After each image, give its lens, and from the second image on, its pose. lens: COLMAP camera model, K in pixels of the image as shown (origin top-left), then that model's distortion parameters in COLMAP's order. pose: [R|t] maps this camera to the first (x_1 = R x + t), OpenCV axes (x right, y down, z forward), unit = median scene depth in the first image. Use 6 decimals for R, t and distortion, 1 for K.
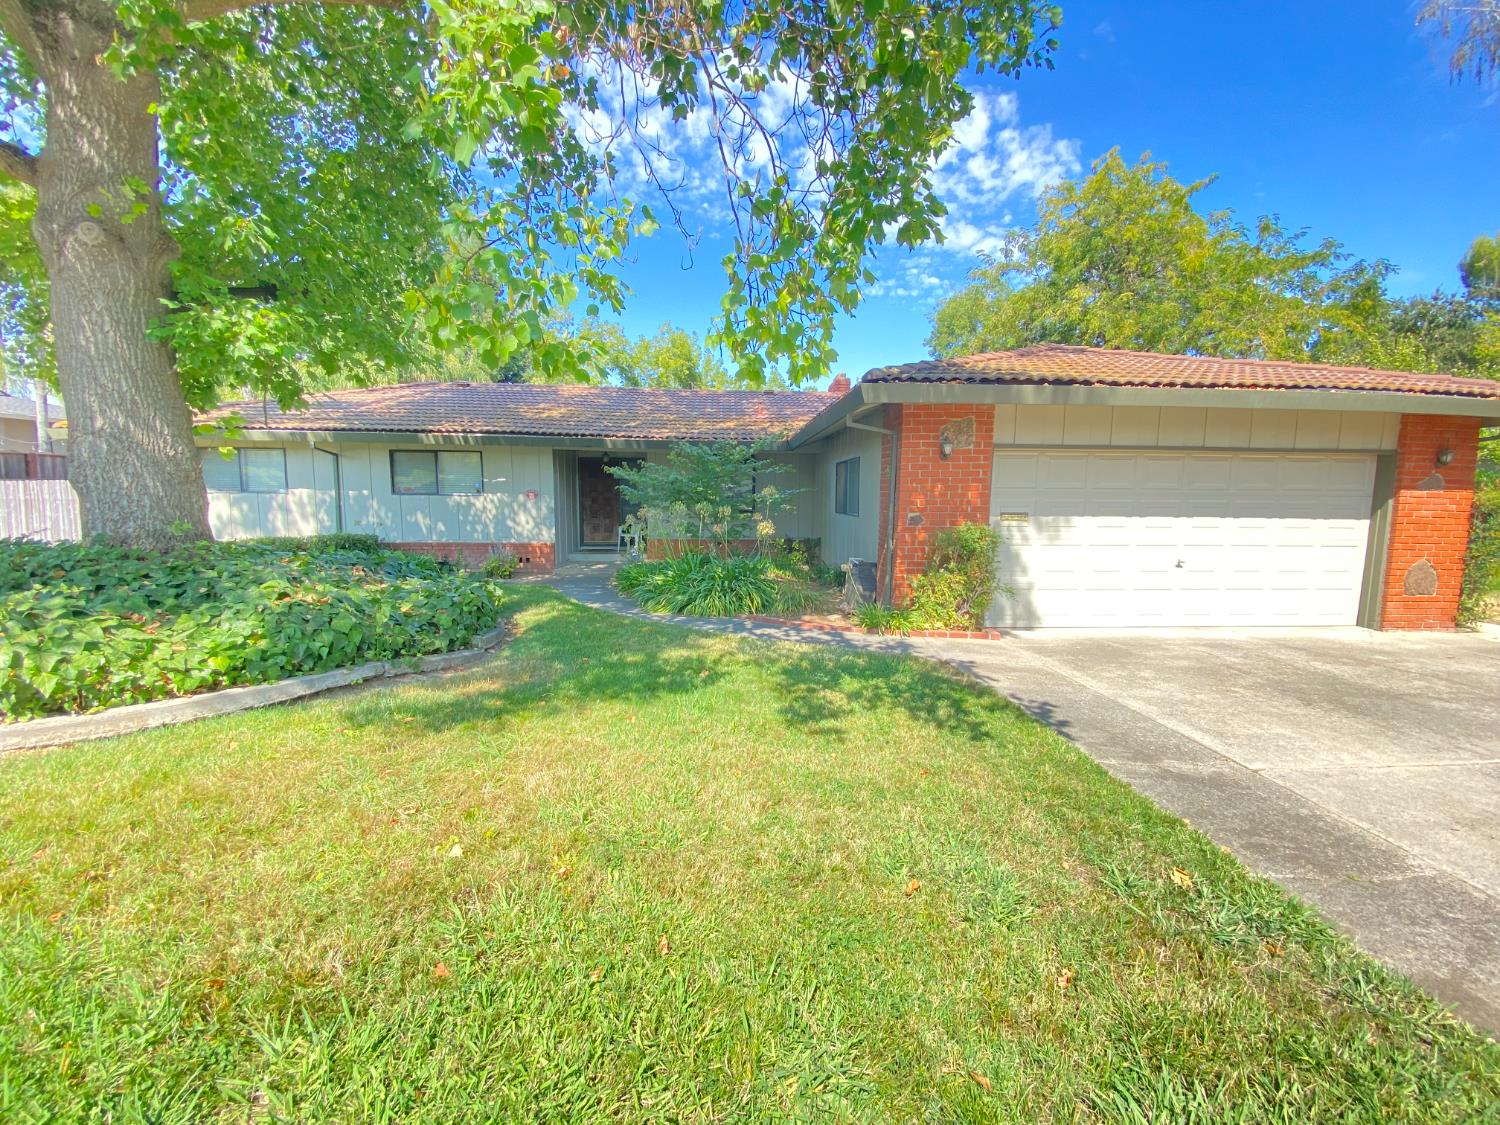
lens RADIAL K [[608.2, 0, 750.2], [0, 608.2, 560.2], [0, 0, 1]] dist [-0.005470, -0.008804]
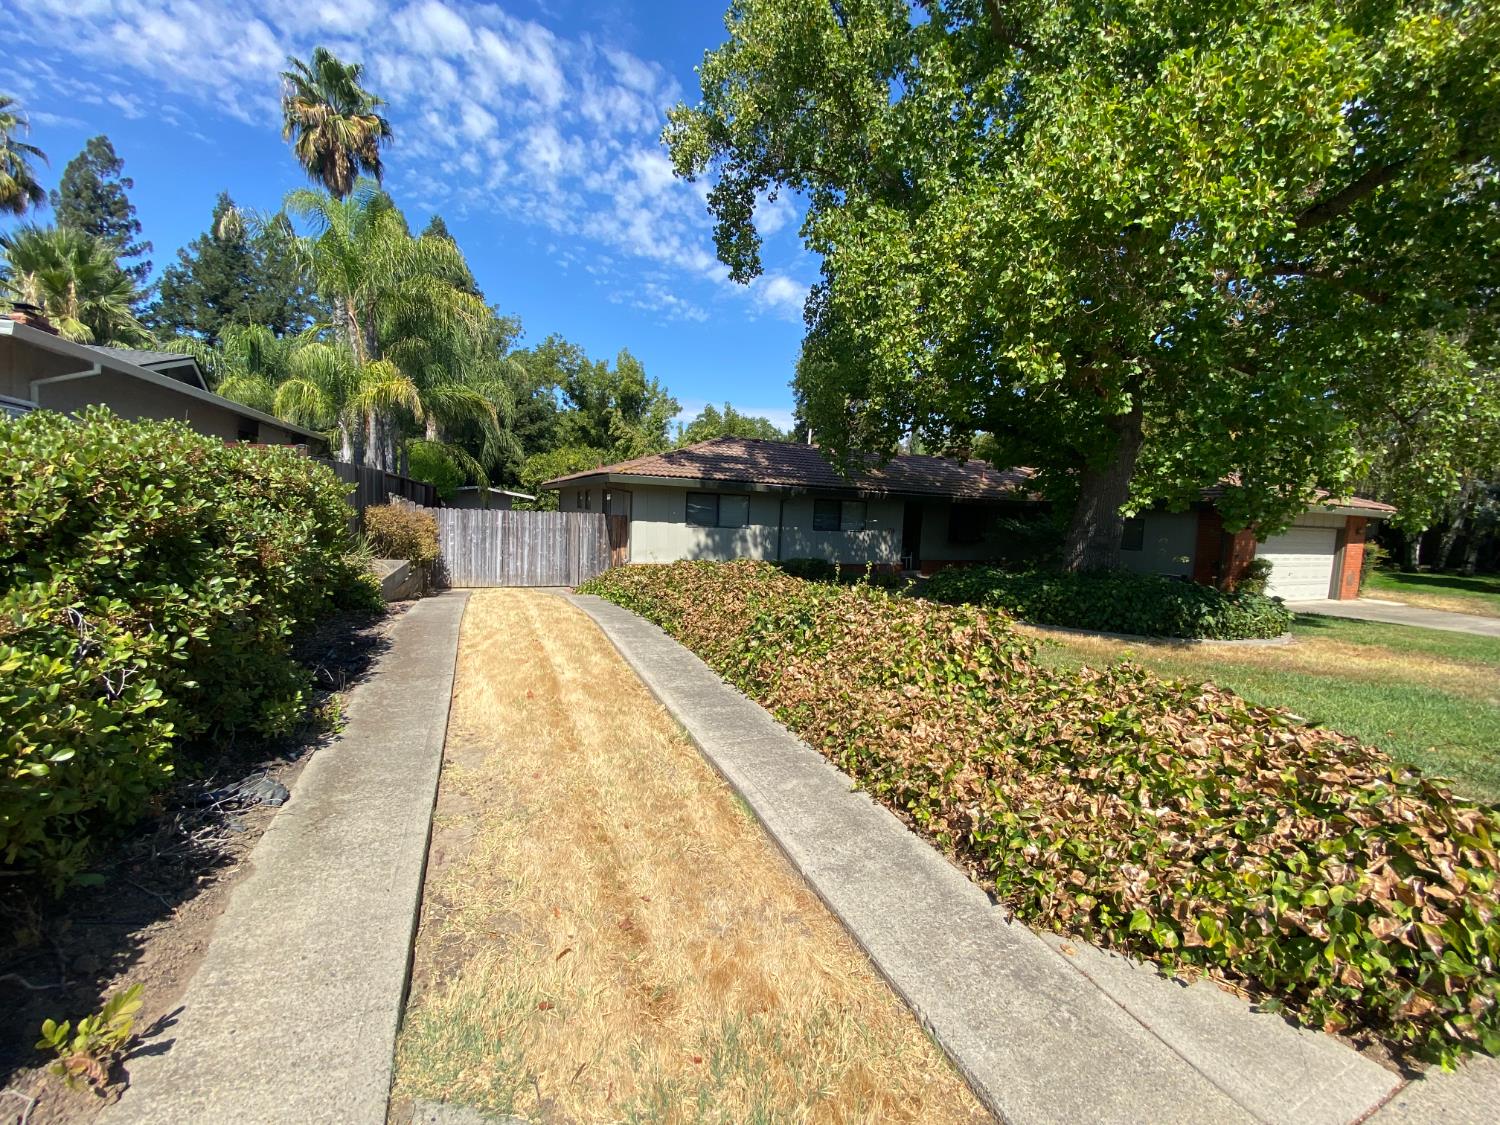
lens RADIAL K [[608.2, 0, 749.2], [0, 608.2, 562.0], [0, 0, 1]] dist [-0.005470, -0.008804]
pose [[0.938160, -0.003252, 0.346186, -1.229134], [0.007522, 0.999911, -0.010992, -0.018708], [-0.346119, 0.012916, 0.938102, -0.285961]]
